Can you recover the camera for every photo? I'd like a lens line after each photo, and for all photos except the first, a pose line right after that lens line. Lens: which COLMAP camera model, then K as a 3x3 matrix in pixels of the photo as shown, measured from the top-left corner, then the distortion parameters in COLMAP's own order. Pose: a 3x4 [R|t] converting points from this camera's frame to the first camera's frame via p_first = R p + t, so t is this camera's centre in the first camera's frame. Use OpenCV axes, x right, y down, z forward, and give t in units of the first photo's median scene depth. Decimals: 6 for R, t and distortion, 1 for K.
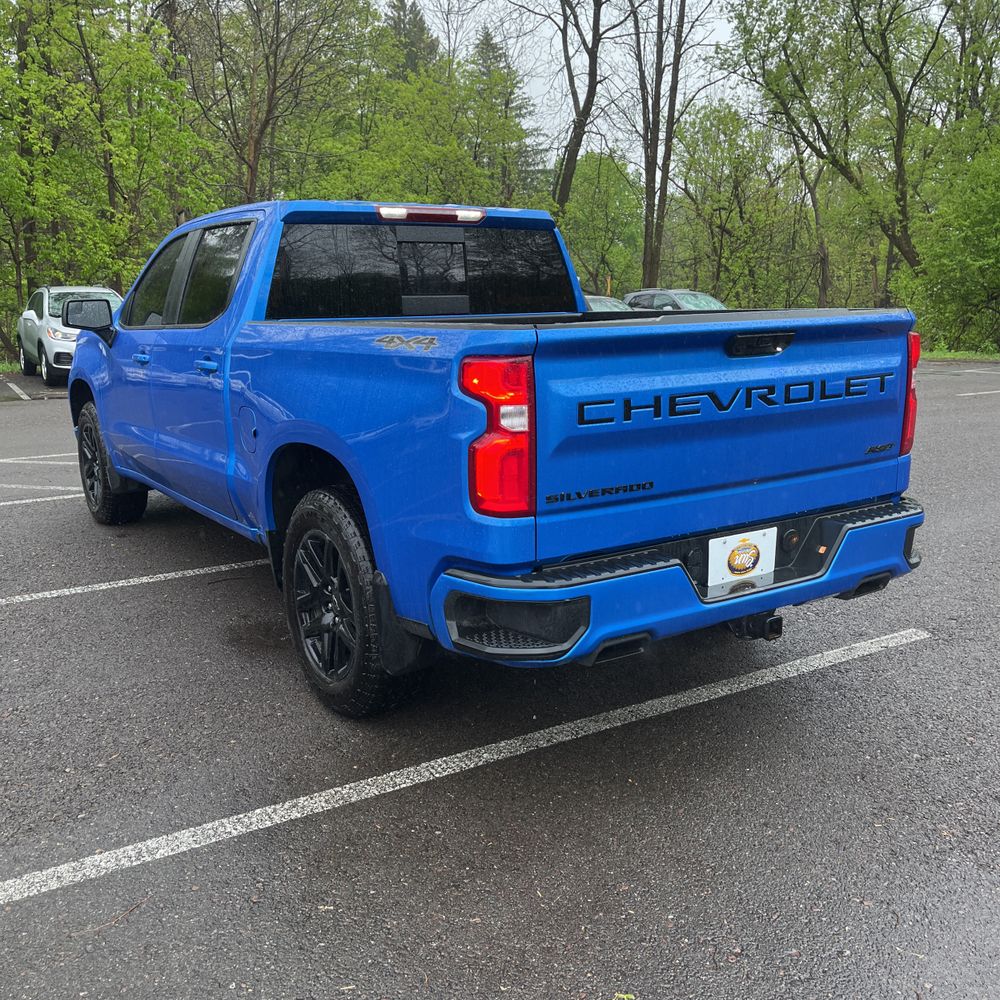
lens RADIAL K [[1009.9, 0, 492.7], [0, 1009.9, 504.9], [0, 0, 1]] dist [0.033624, 0.000000]
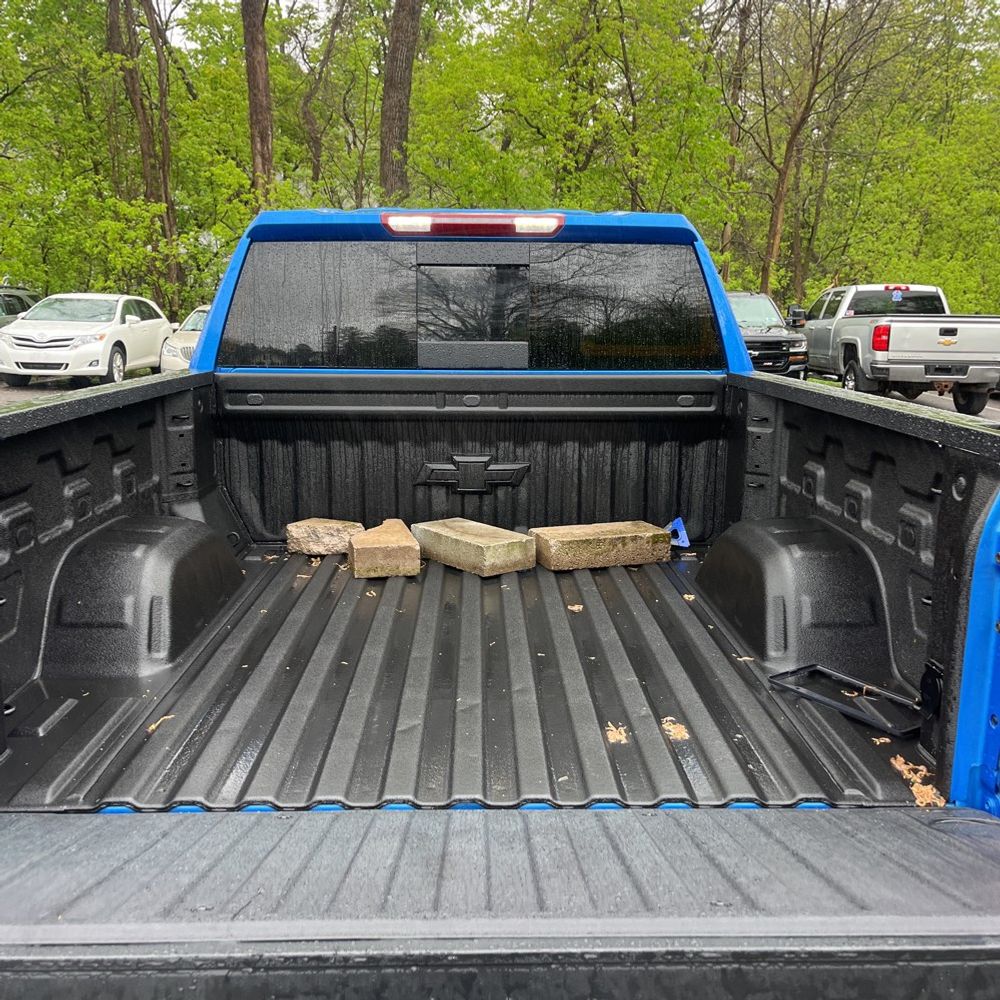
lens RADIAL K [[1009.9, 0, 490.2], [0, 1009.9, 521.2], [0, 0, 1]] dist [0.033624, 0.000000]
pose [[0.845892, 0.132274, -0.516692, 0.472865], [-0.128871, 0.990744, 0.042652, -0.164989], [0.517551, 0.030508, 0.855108, 0.592052]]
